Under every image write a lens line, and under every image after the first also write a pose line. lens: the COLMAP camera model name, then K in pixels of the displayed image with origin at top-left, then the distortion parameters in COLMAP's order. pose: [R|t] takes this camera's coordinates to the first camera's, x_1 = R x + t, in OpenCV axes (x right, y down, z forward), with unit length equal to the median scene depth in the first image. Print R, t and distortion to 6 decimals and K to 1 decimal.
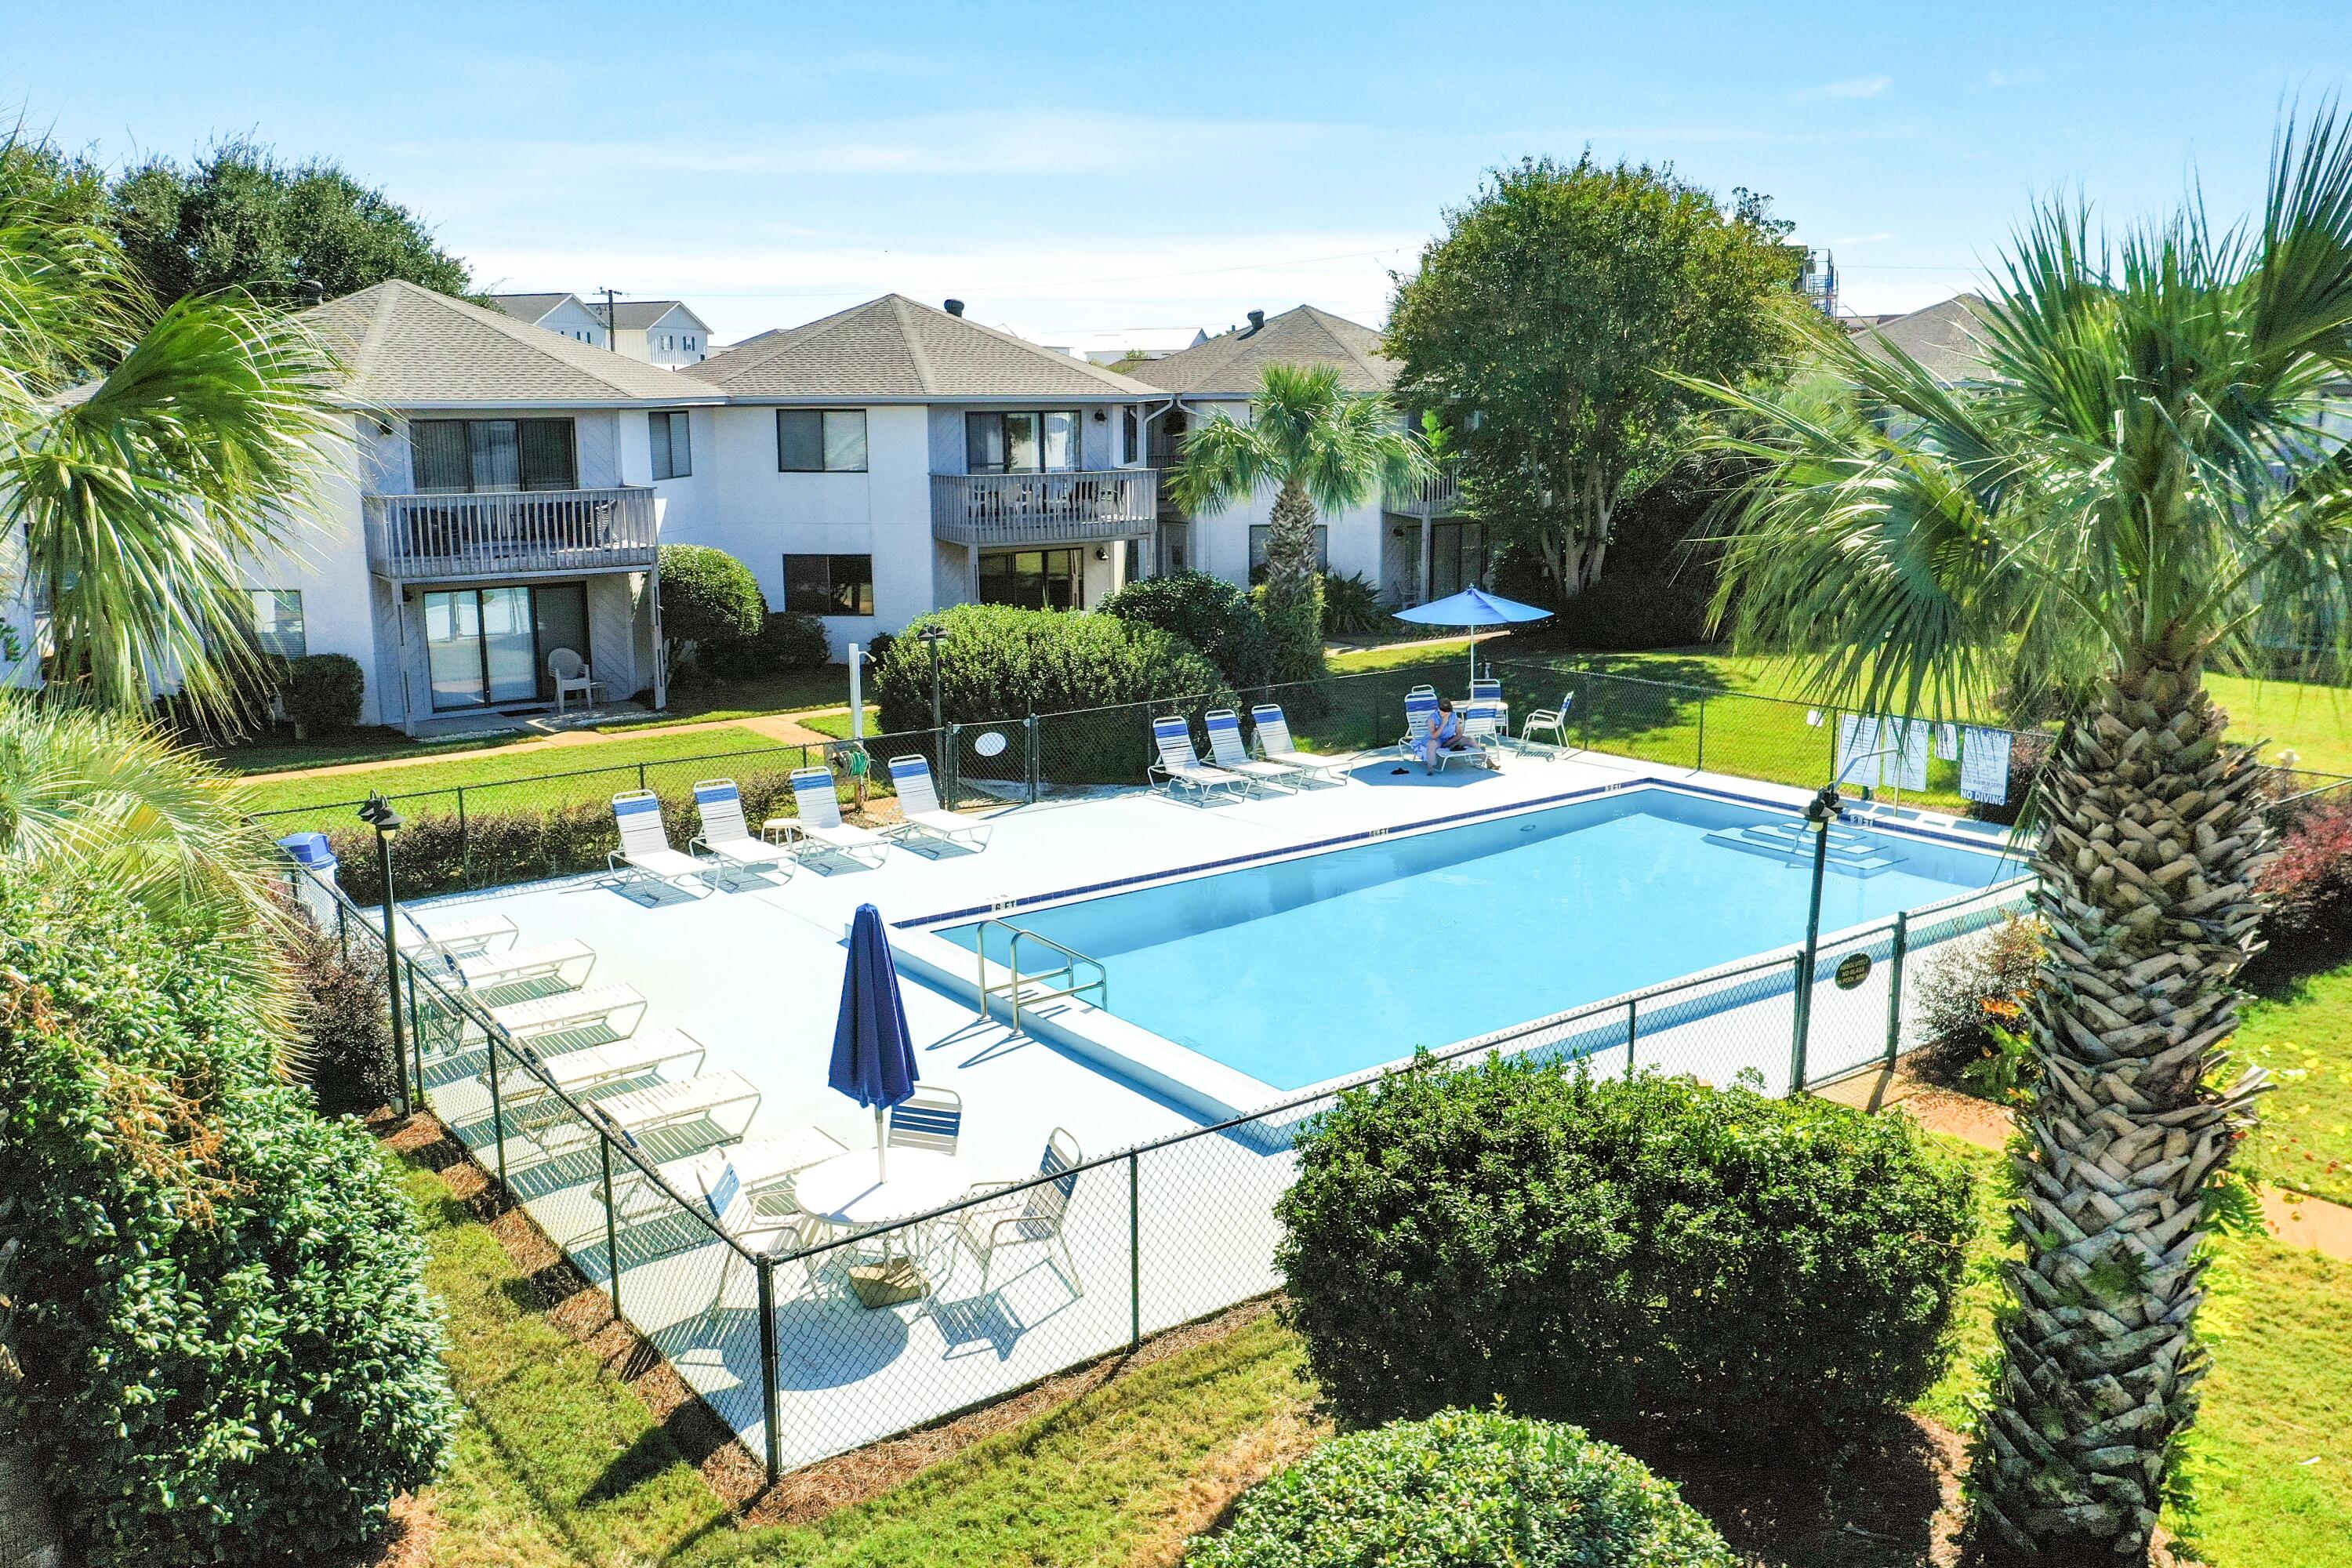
lens RADIAL K [[1823.5, 0, 1176.0], [0, 1823.5, 784.0], [0, 0, 1]] dist [-0.001861, -0.000392]
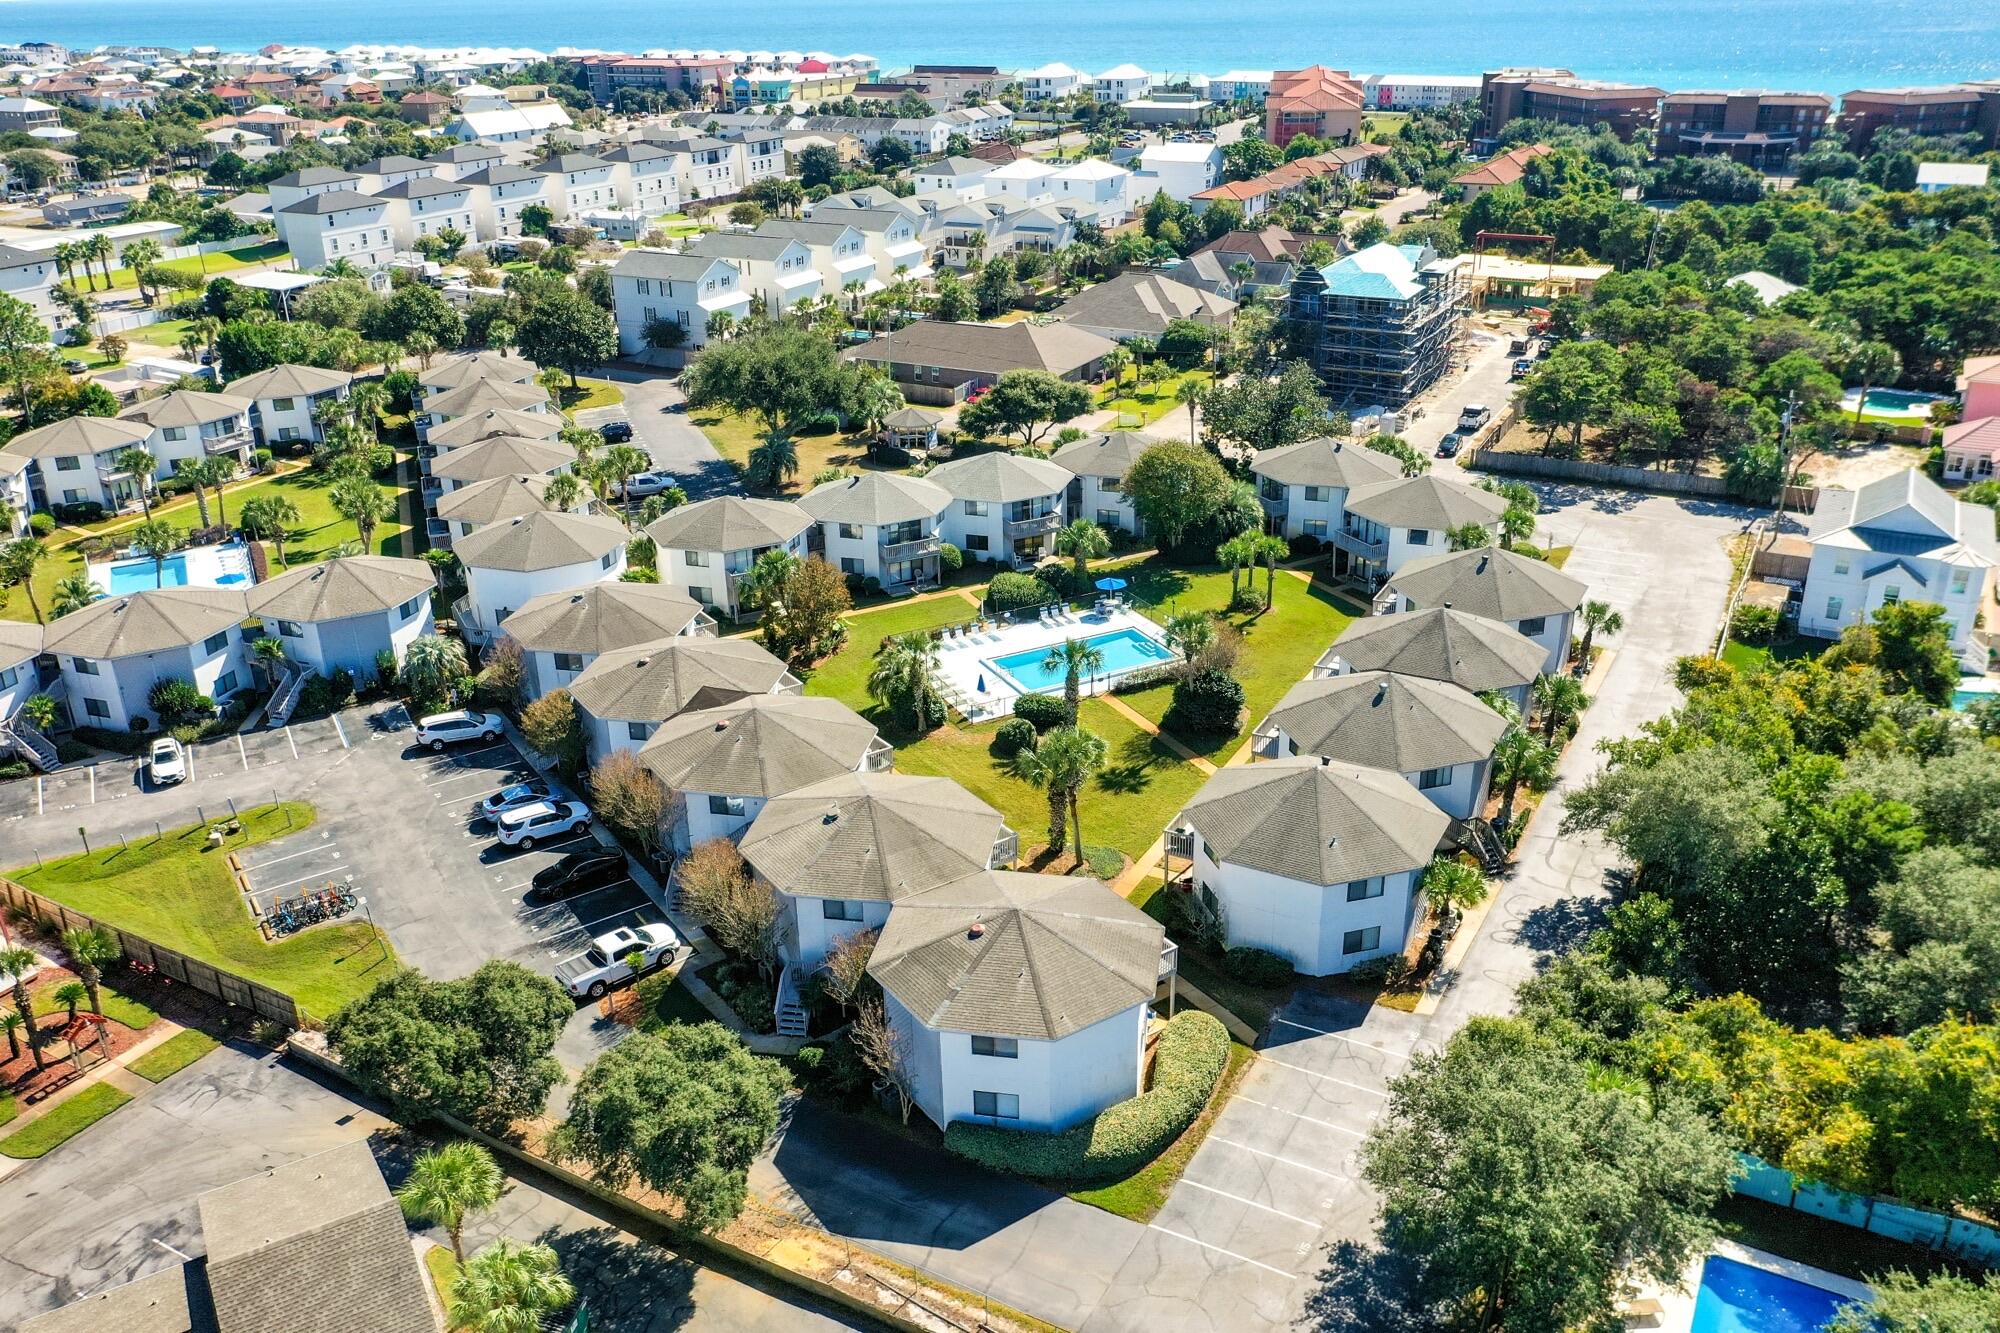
lens RADIAL K [[1550.6, 0, 1000.0], [0, 1550.6, 666.5], [0, 0, 1]] dist [-0.001861, -0.000392]
pose [[0.985095, 0.049971, -0.164592, 0.620883], [-0.013645, 0.976557, 0.214827, -0.835144], [0.171469, -0.209379, 0.962683, -3.338463]]
